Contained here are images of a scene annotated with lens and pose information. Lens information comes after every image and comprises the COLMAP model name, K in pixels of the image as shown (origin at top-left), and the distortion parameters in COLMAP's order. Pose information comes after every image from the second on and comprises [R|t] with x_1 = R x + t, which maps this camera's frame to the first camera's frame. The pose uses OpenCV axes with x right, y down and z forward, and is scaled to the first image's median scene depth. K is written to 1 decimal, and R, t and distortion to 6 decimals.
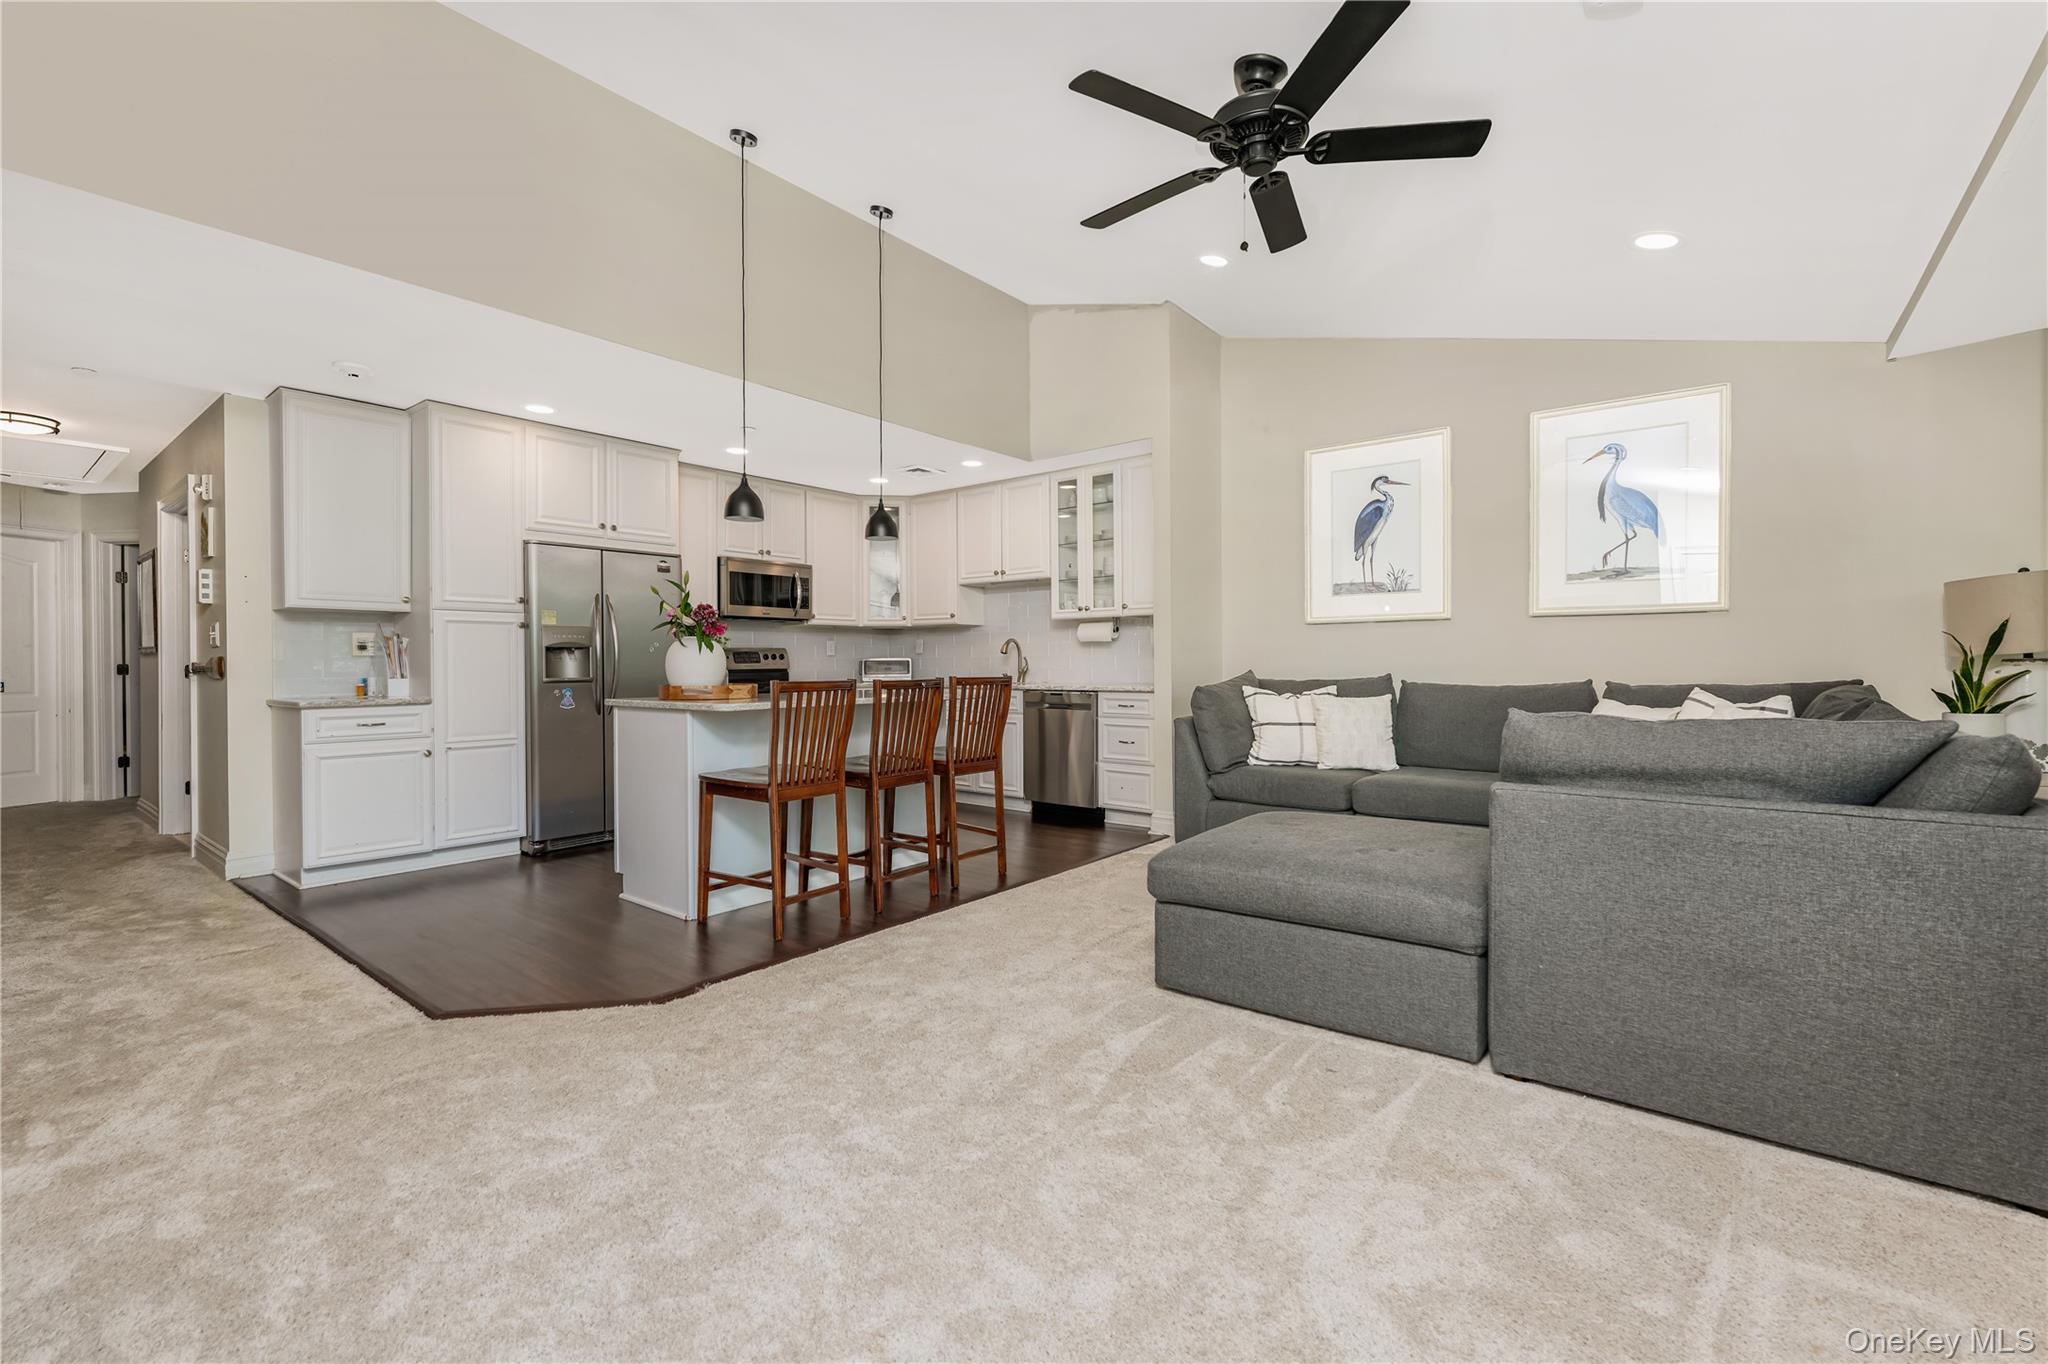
lens RADIAL K [[868.3, 0, 1024.0], [0, 868.3, 682.0], [0, 0, 1]] dist [0.000116, 0.000018]
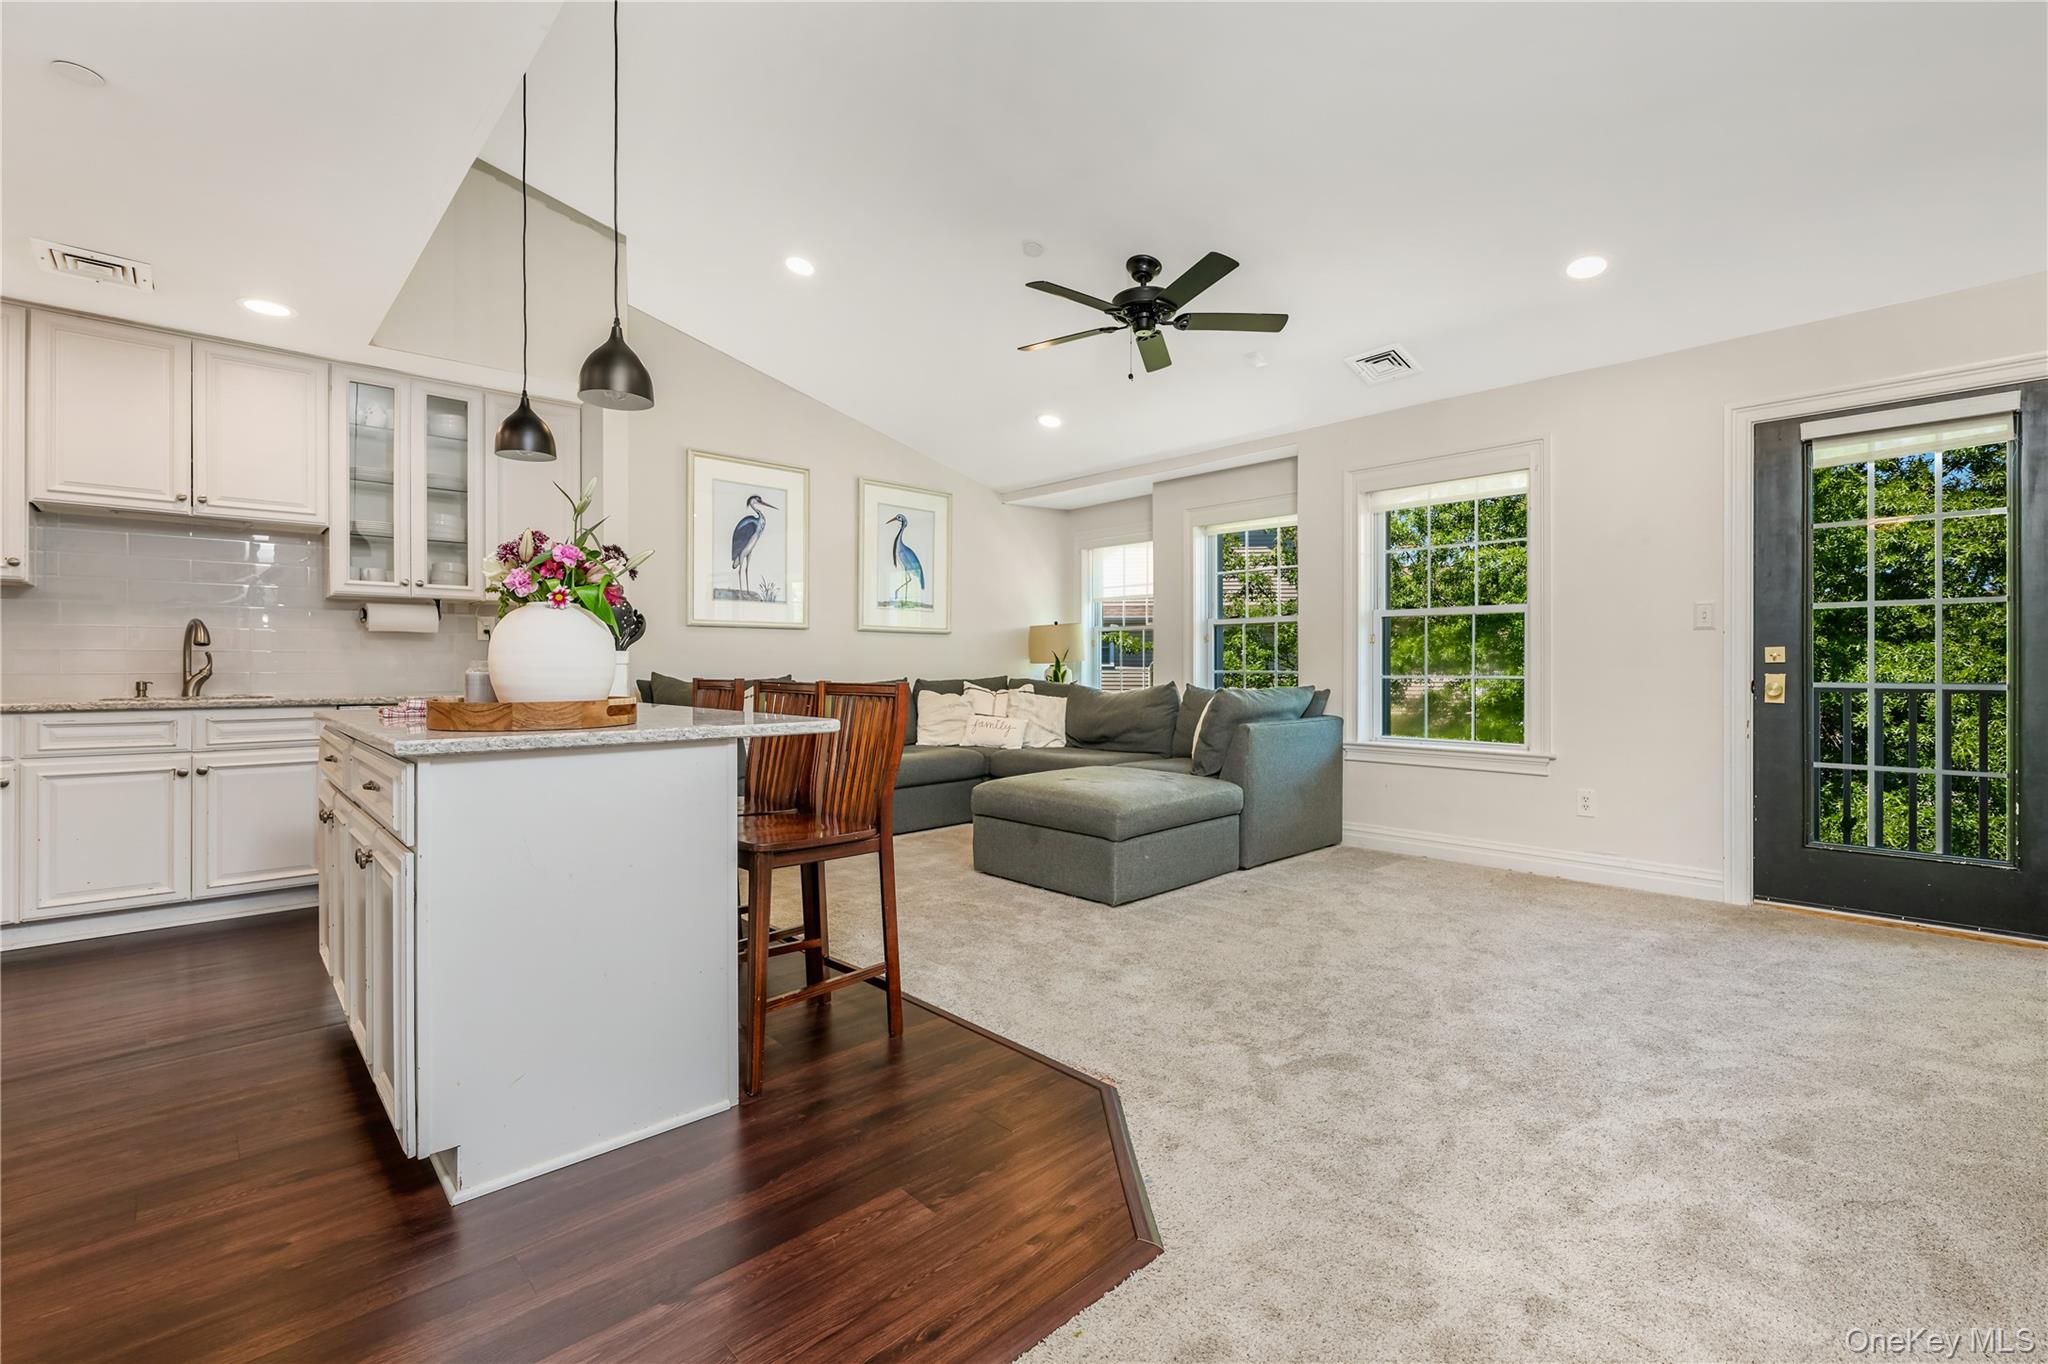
lens RADIAL K [[890.1, 0, 1013.8], [0, 890.1, 674.2], [0, 0, 1]] dist [0.003468, 0.000307]
pose [[0.154172, -0.003797, 0.988037, -0.683454], [0.021601, 0.999767, 0.000472, -0.004264], [-0.987808, 0.021270, 0.154218, 0.529600]]
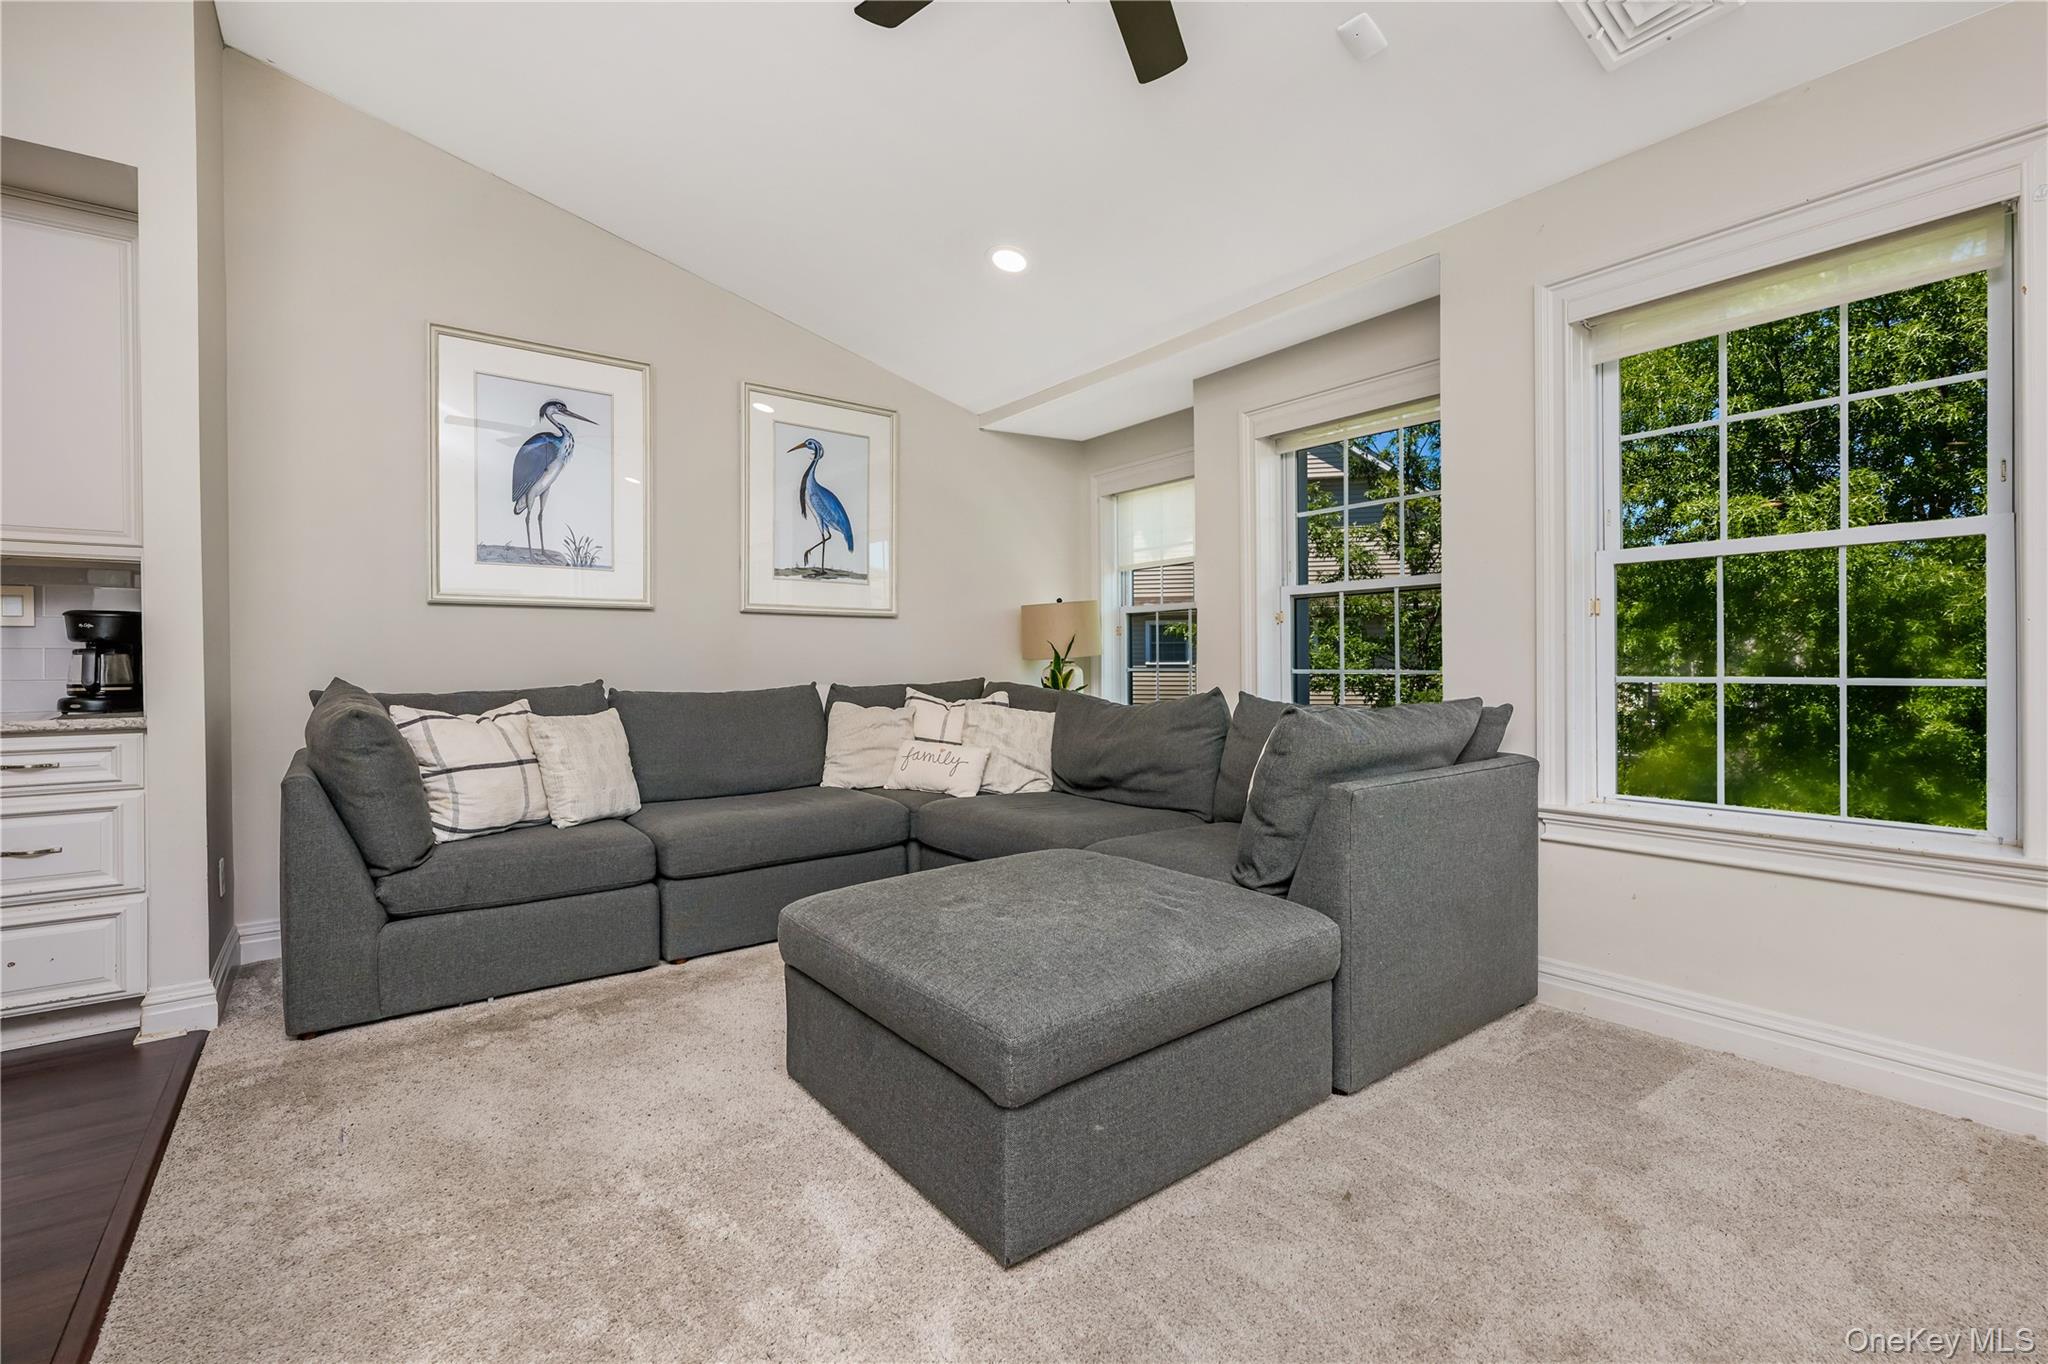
lens RADIAL K [[890.1, 0, 1013.8], [0, 890.1, 674.2], [0, 0, 1]] dist [0.003468, 0.000307]
pose [[0.252310, -0.006927, 0.967622, -0.206842], [0.026552, 0.999647, 0.000232, -0.005258], [-0.967282, 0.025634, 0.252405, 0.482002]]
